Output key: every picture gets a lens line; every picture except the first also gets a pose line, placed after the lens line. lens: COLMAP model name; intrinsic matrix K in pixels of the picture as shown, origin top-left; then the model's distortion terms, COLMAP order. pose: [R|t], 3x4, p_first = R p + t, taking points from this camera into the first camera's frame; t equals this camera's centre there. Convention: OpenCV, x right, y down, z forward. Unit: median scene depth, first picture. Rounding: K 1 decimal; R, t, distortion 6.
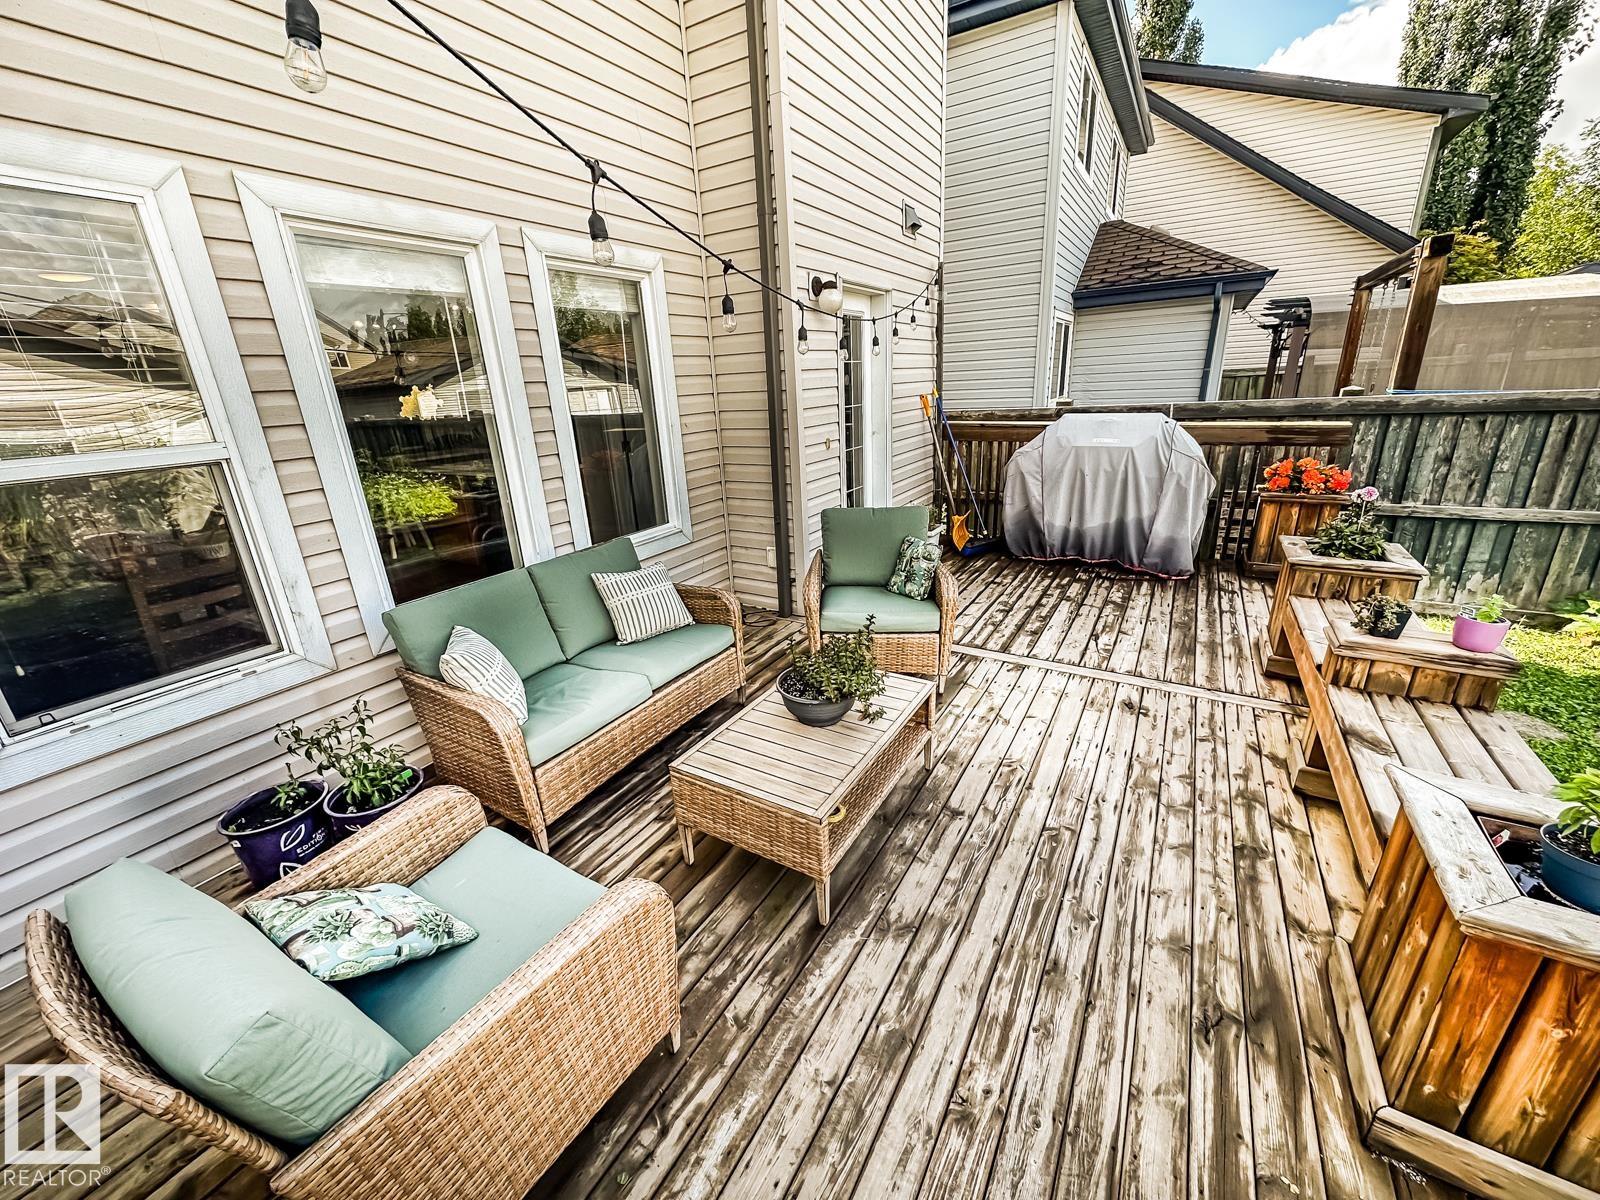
lens RADIAL K [[645.3, 0, 801.6], [0, 645.3, 598.3], [0, 0, 1]] dist [-0.003813, 0.000057]
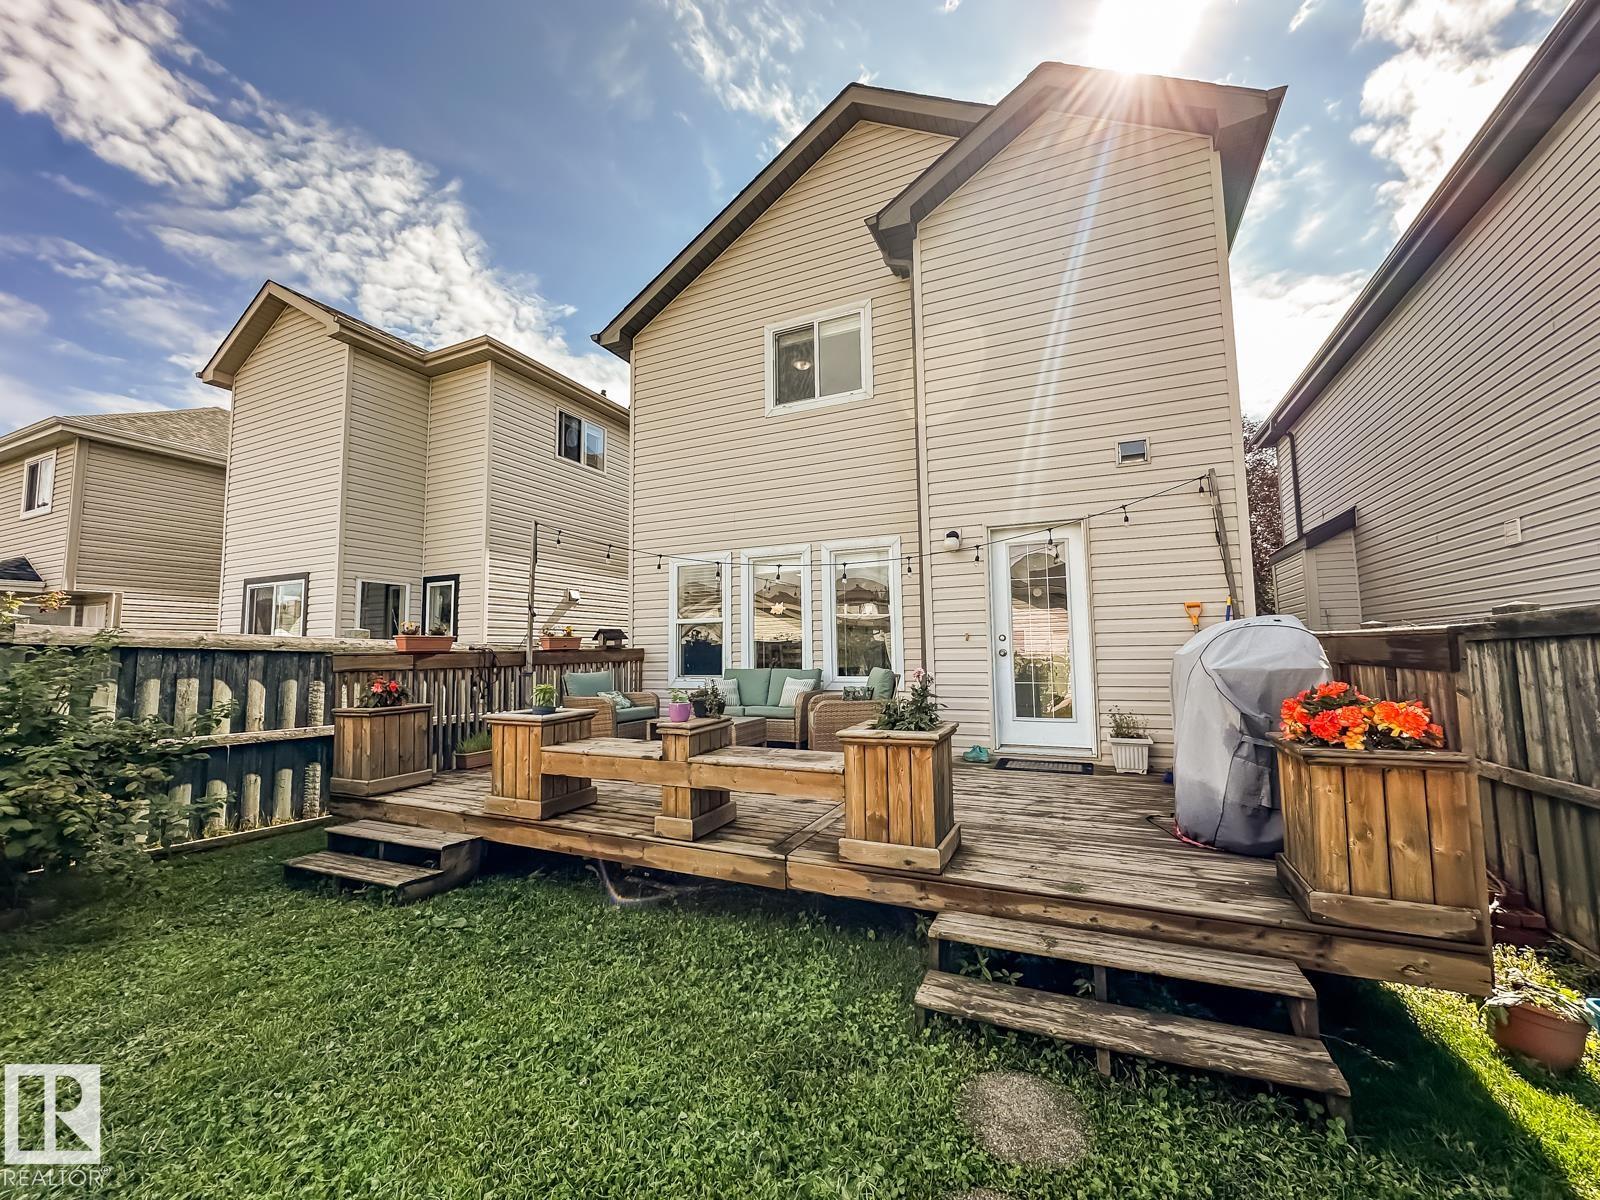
lens RADIAL K [[645.3, 0, 802.8], [0, 645.3, 592.4], [0, 0, 1]] dist [-0.003813, 0.000057]
pose [[0.094849, -0.054332, -0.994008, 1.477110], [-0.316682, 0.944992, -0.081871, -0.112222], [0.943778, 0.322549, 0.072426, 0.560526]]
